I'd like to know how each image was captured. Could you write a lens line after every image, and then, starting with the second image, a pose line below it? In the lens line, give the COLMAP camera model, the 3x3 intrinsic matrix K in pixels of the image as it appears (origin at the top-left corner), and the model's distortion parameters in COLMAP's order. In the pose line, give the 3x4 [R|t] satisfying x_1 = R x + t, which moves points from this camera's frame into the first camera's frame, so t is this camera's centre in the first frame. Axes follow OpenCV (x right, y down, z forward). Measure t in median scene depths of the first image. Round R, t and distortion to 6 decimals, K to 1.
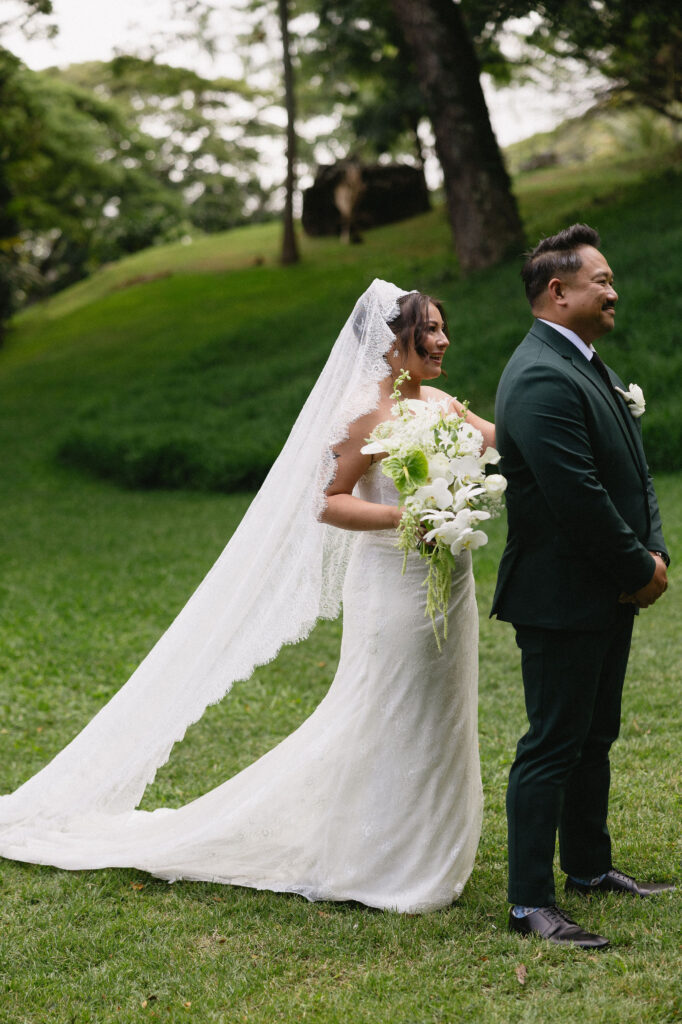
lens RADIAL K [[2104.6, 0, 341.0], [0, 2104.6, 512.0], [0, 0, 1]] dist [0.038047, -0.070853]
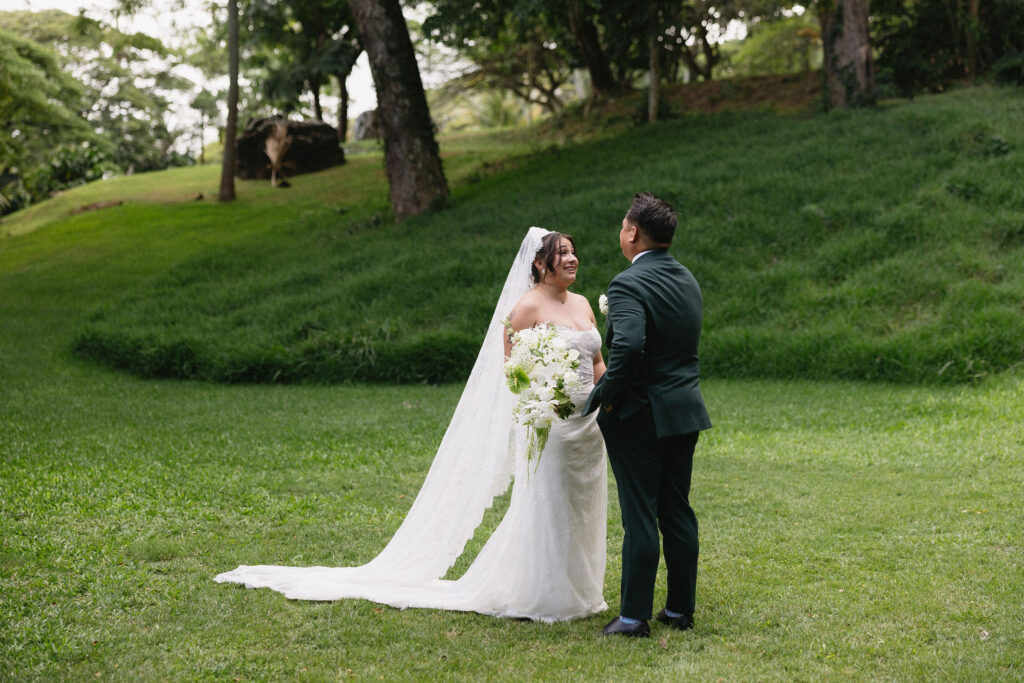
lens RADIAL K [[2086.8, 0, 509.1], [0, 2086.8, 306.0], [0, 0, 1]] dist [0.023479, 0.147039]
pose [[0.975249, 0.049380, 0.215526, -0.140000], [-0.034083, 0.996666, -0.074125, 0.026867], [-0.218468, 0.064944, 0.973681, -0.205384]]
